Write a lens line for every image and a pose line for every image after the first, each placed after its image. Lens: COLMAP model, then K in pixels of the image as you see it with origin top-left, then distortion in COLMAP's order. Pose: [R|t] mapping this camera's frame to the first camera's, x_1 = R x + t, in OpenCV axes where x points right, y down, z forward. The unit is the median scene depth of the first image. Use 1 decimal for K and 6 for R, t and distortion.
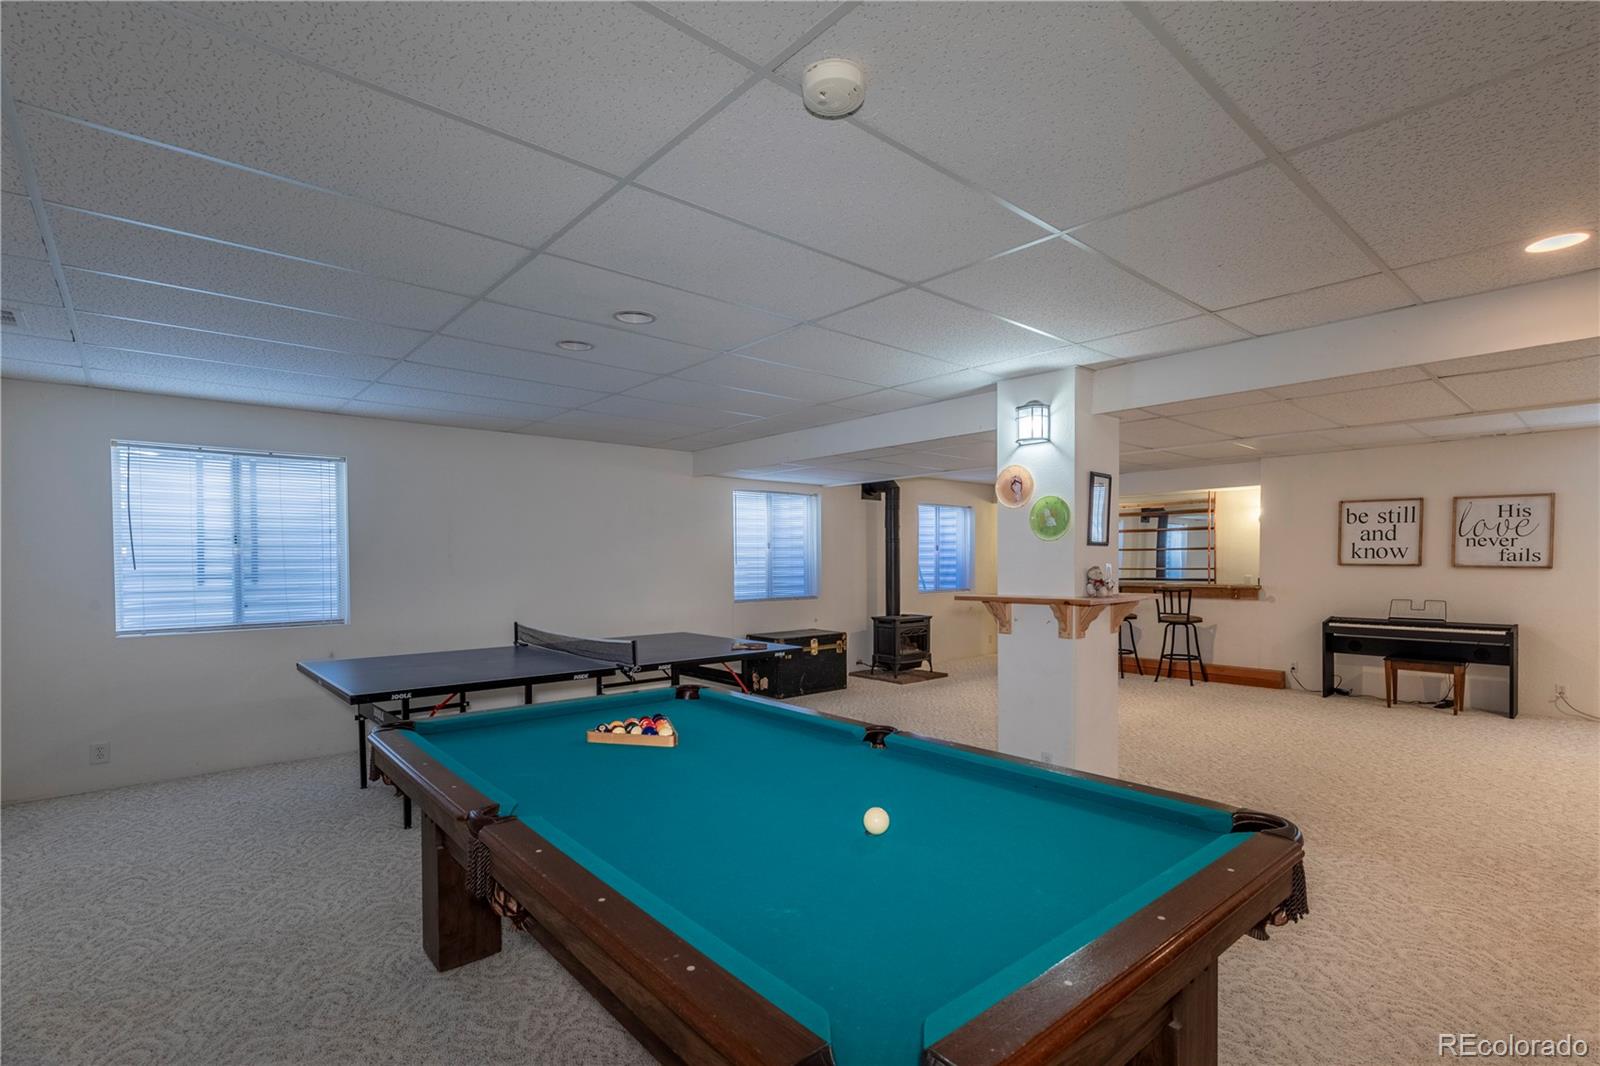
lens RADIAL K [[753.3, 0, 801.8], [0, 753.3, 573.0], [0, 0, 1]] dist [0.001251, 0.000903]
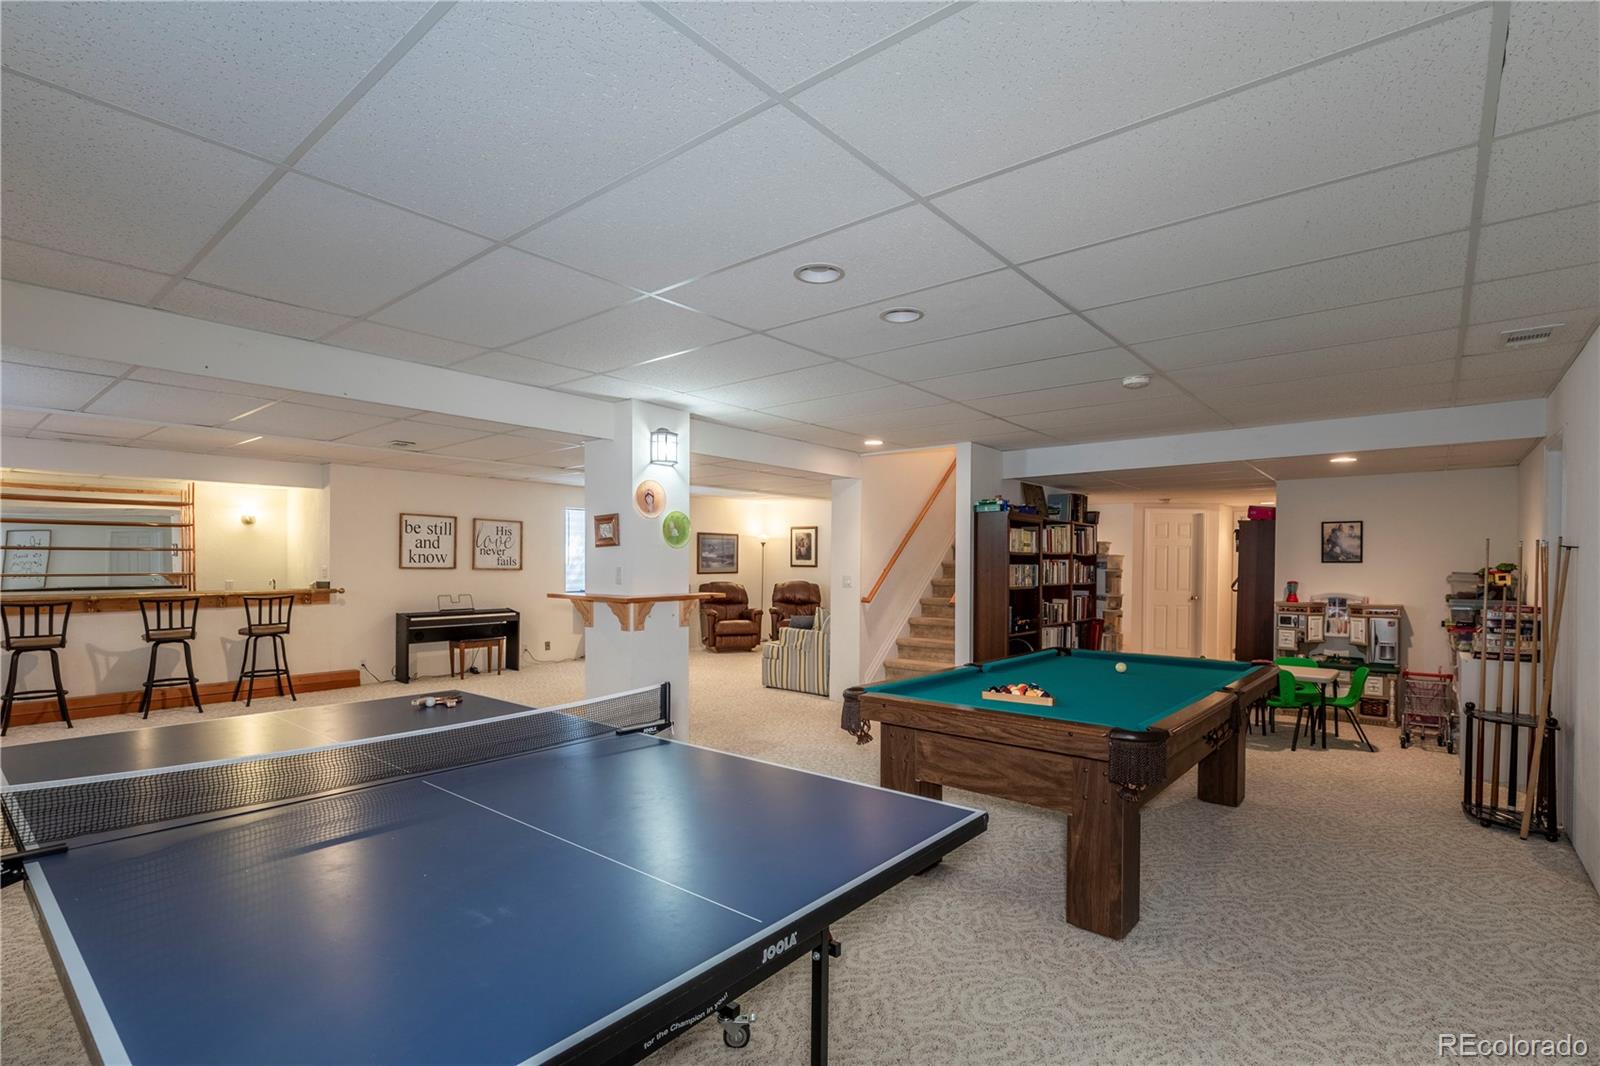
lens RADIAL K [[753.3, 0, 801.8], [0, 753.3, 573.0], [0, 0, 1]] dist [0.001251, 0.000903]
pose [[-0.156008, -0.008881, 0.987716, -0.529505], [0.014510, 0.999831, 0.011282, -0.007683], [-0.987649, 0.016092, -0.155853, 0.579738]]
